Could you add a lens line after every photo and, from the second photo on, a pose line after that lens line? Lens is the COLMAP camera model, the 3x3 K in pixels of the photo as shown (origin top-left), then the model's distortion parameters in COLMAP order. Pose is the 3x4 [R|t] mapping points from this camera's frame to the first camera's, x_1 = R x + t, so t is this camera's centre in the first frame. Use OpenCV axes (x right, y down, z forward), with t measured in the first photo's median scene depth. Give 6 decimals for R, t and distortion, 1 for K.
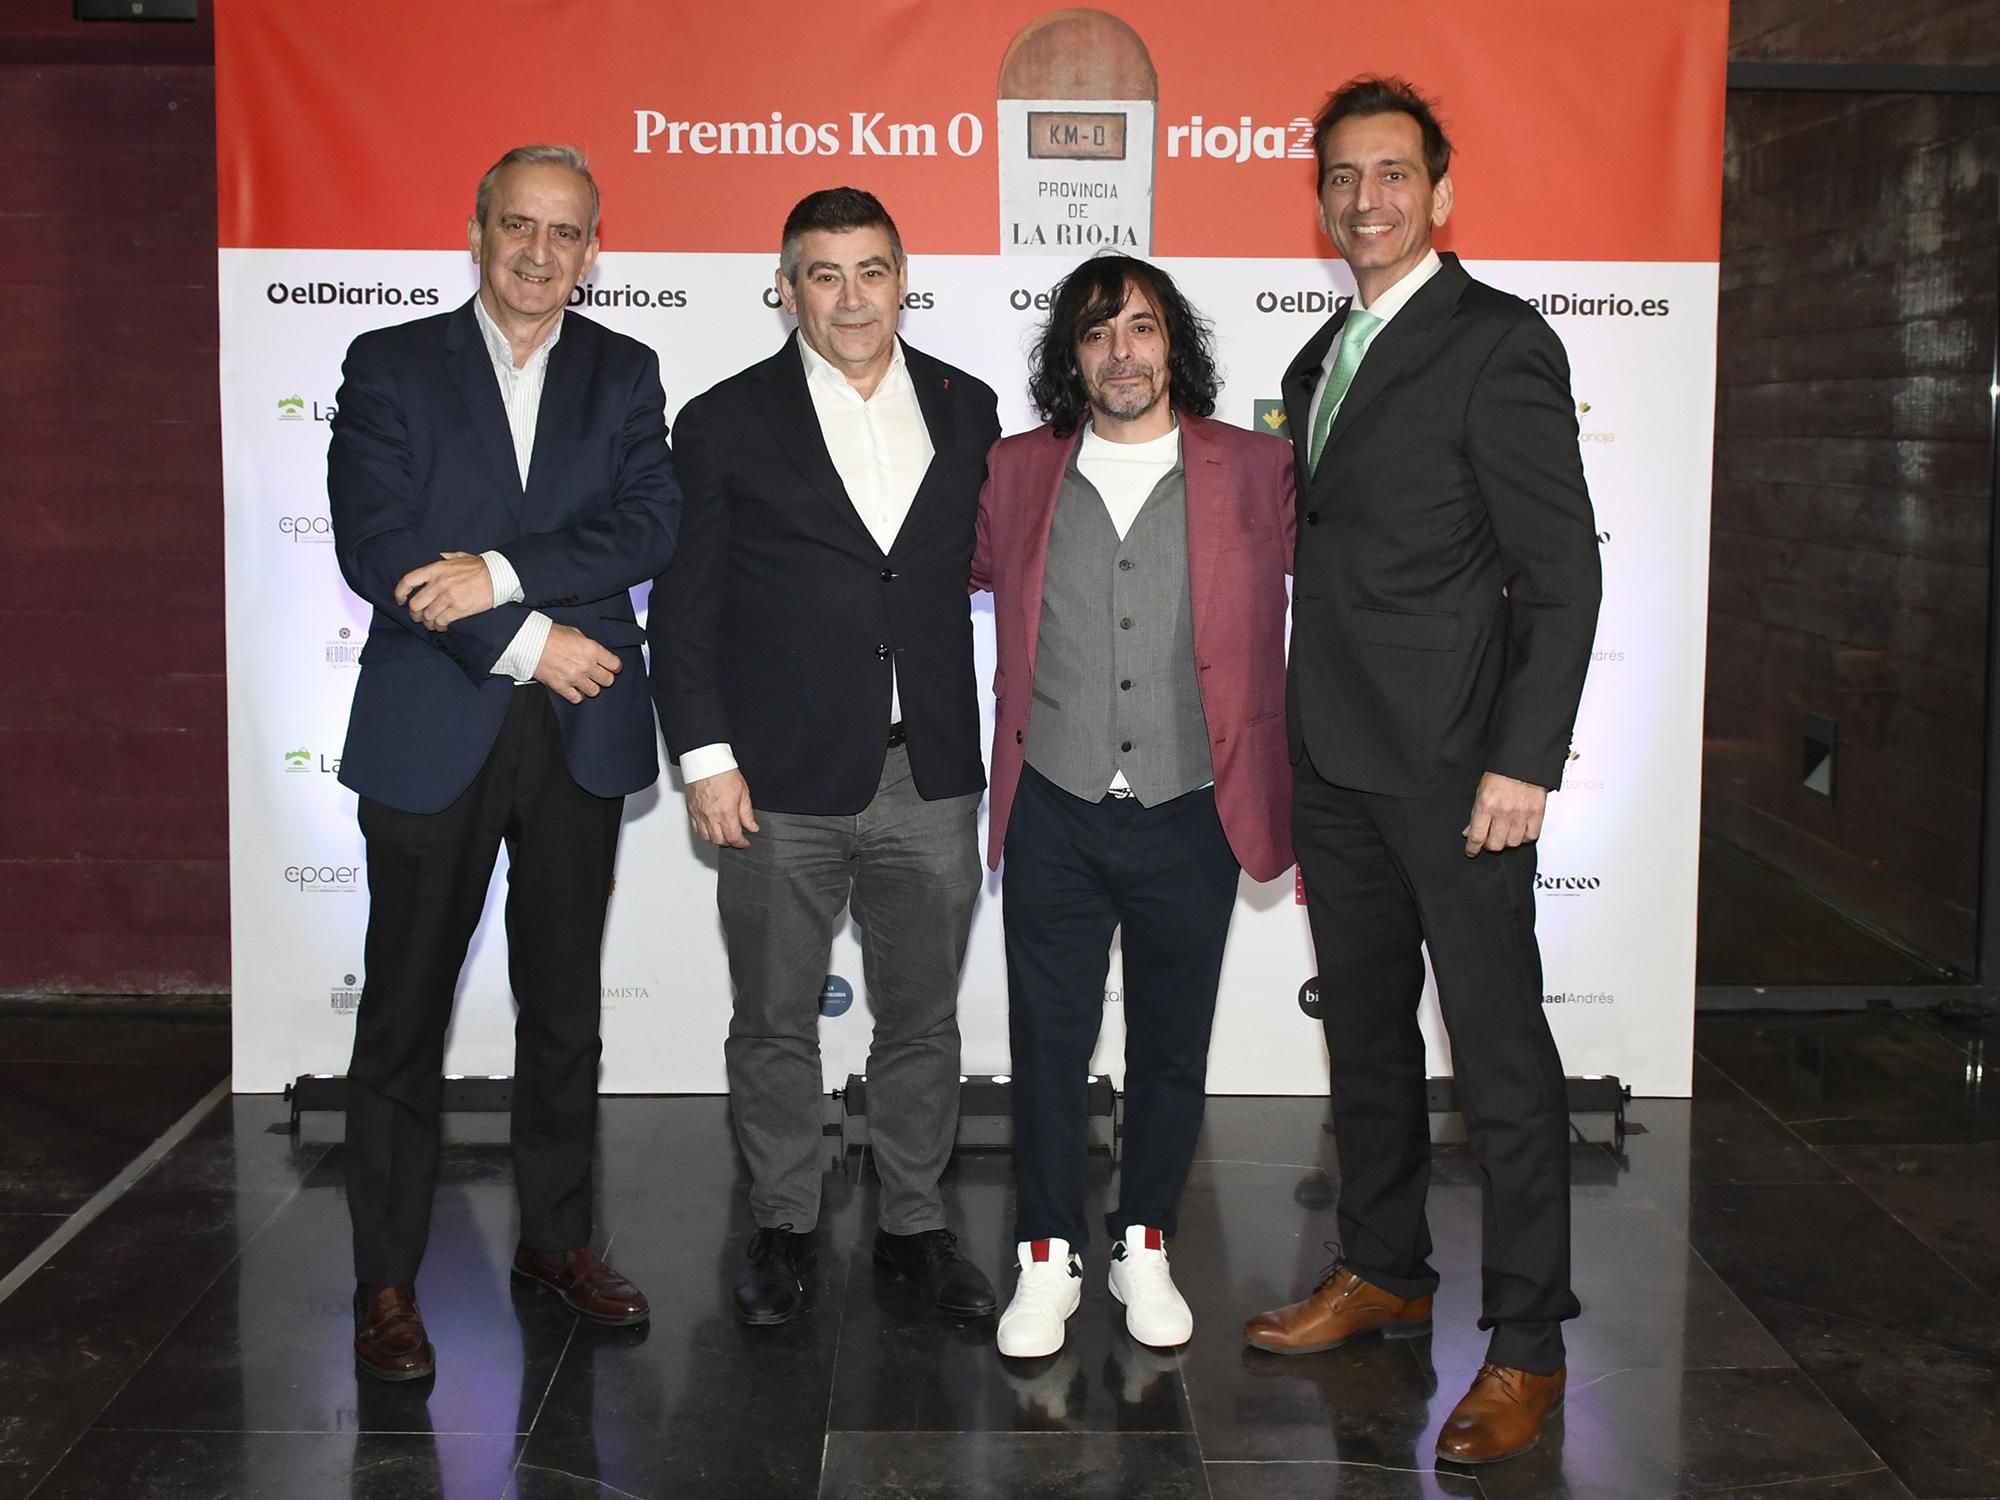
lens RADIAL K [[2225.4, 0, 996.1], [0, 2225.4, 587.0], [0, 0, 1]] dist [-0.020441, -0.033677]
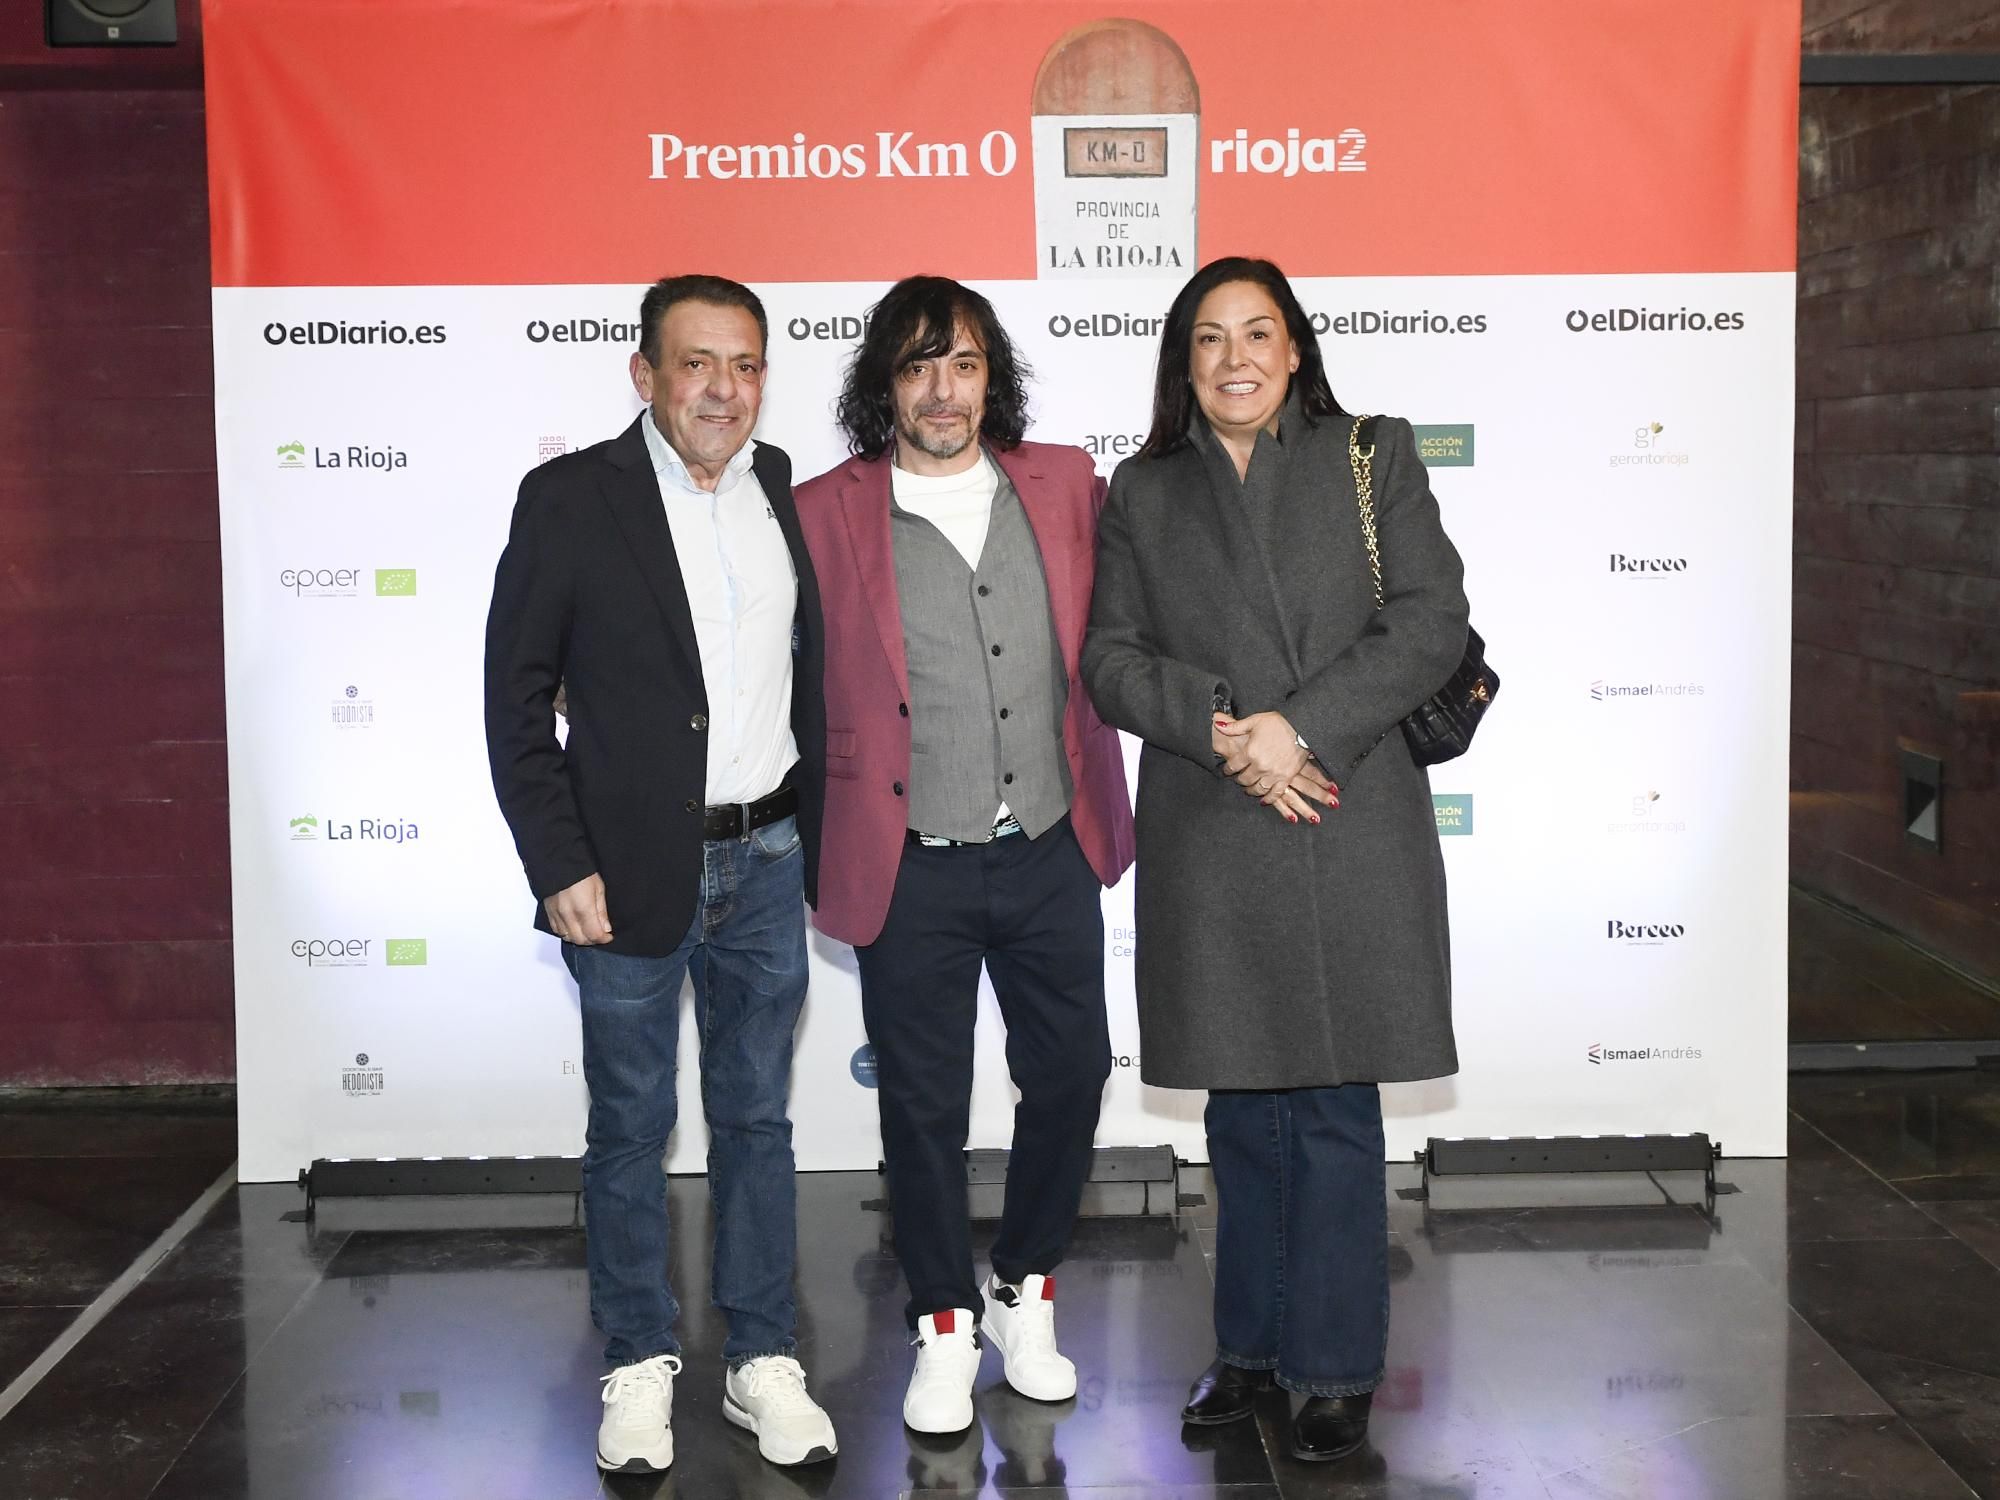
lens RADIAL K [[2633.6, 0, 992.9], [0, 2633.6, 628.6], [0, 0, 1]] dist [-0.008464, 0.019173]
pose [[0.999806, -0.019451, 0.003053, -0.023430], [0.019473, 0.999784, -0.007242, 0.007483], [-0.002911, 0.007300, 0.999969, -0.122416]]
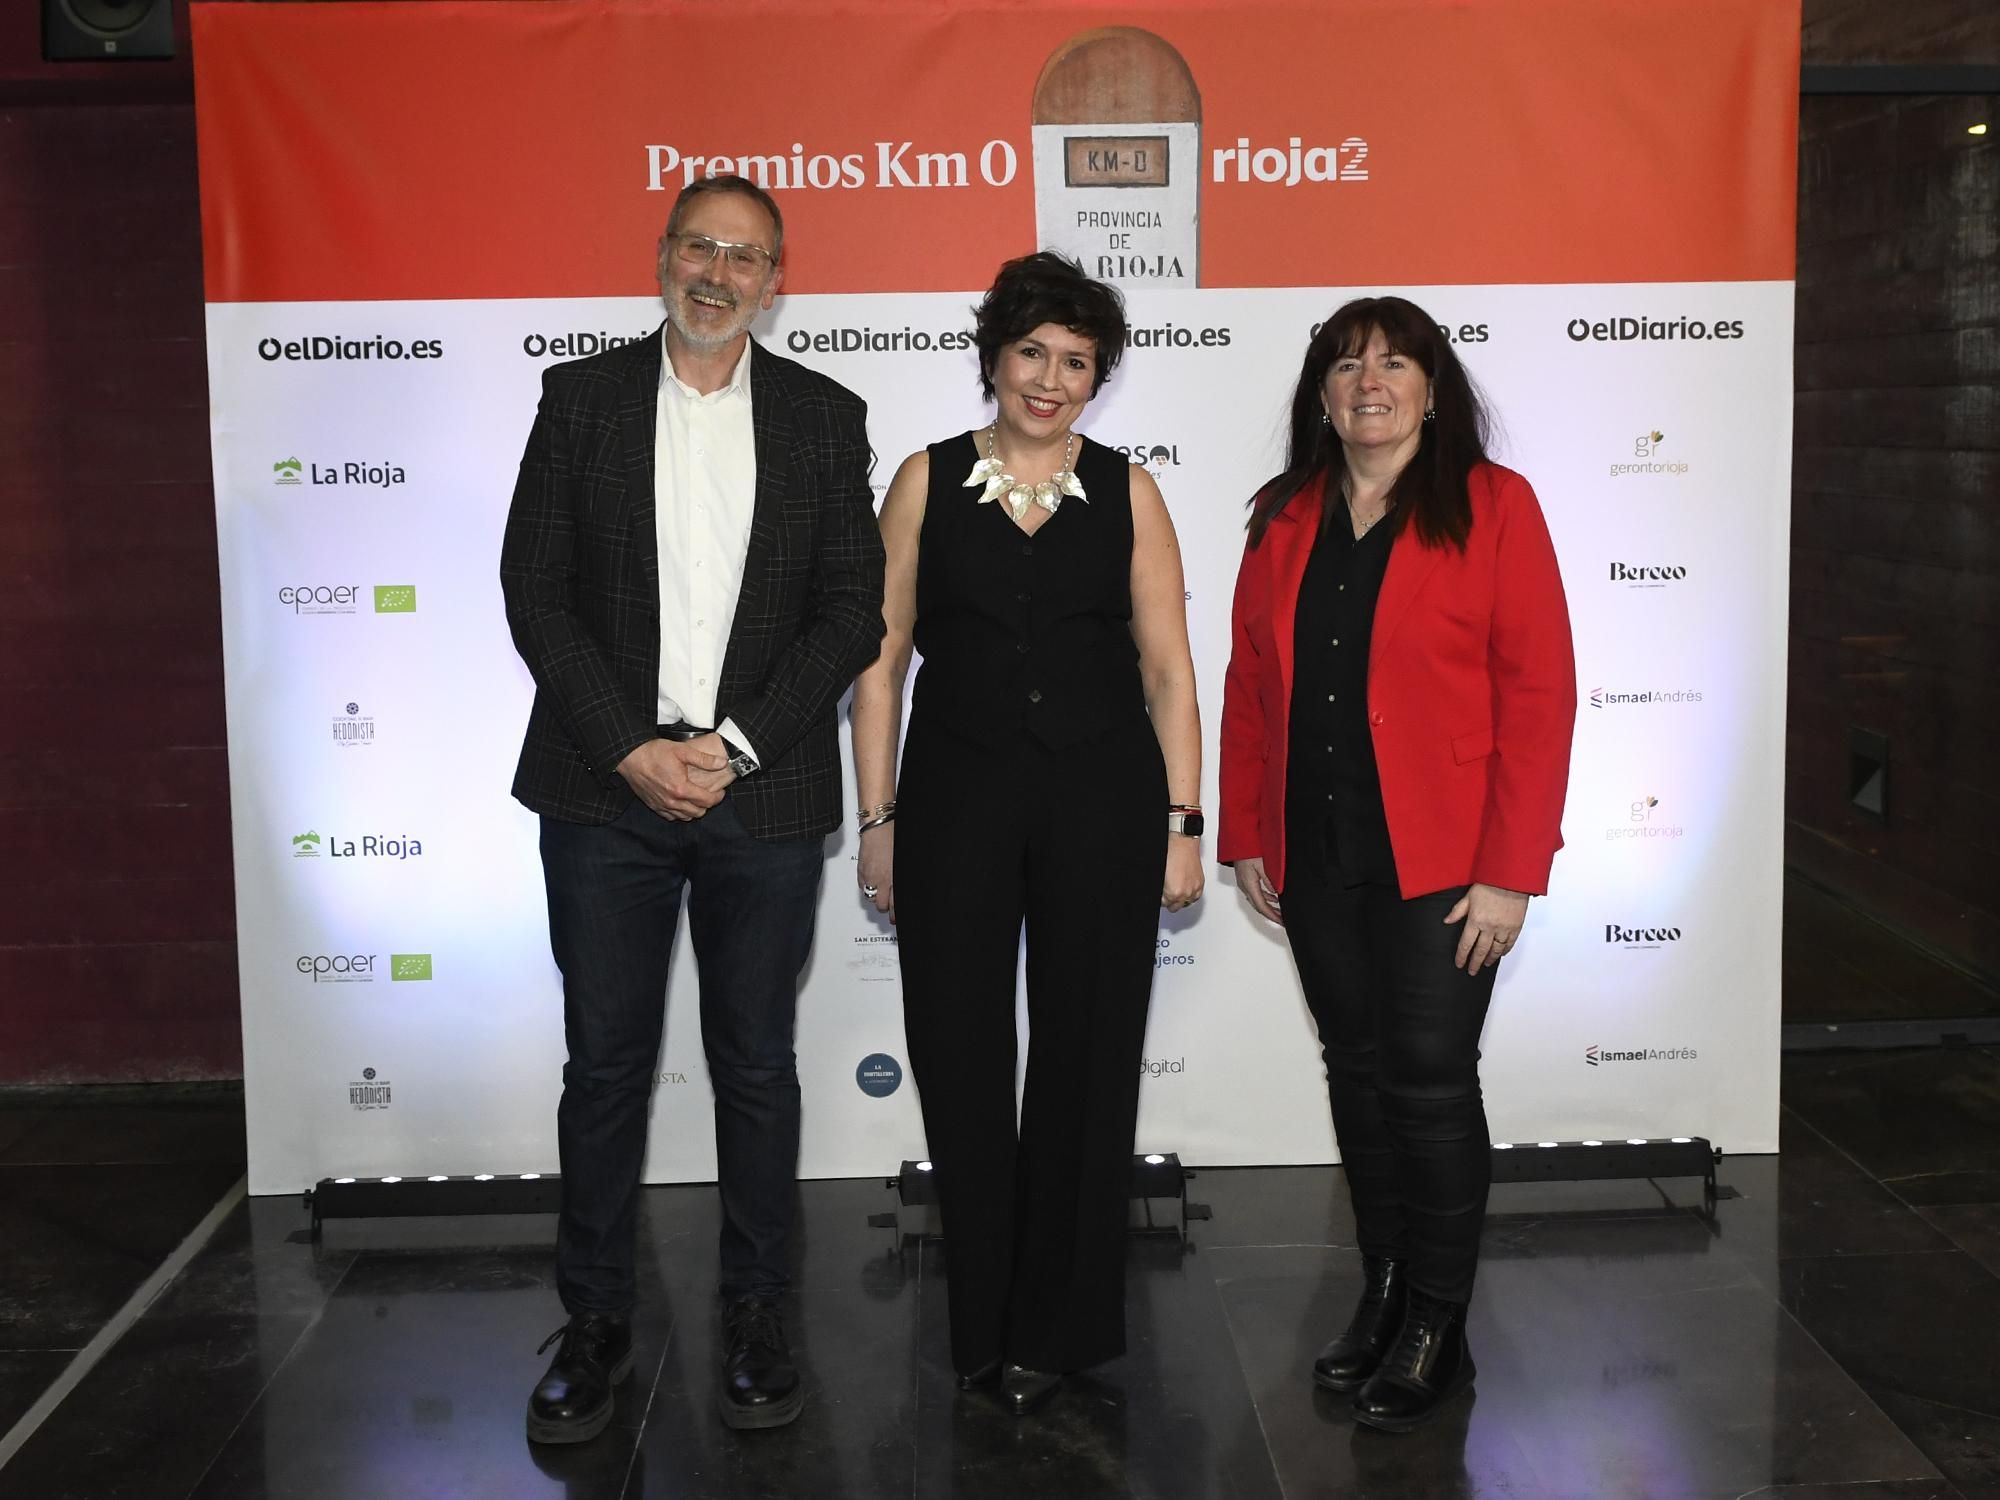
lens RADIAL K [[2129.0, 0, 999.6], [0, 2129.0, 596.8], [0, 0, 1]] dist [-0.018998, -0.039913]
pose [[0.999552, -0.025538, 0.015634, -0.032088], [0.025269, 0.999534, 0.017140, -0.035288], [-0.016064, -0.016737, 0.999731, 0.096311]]
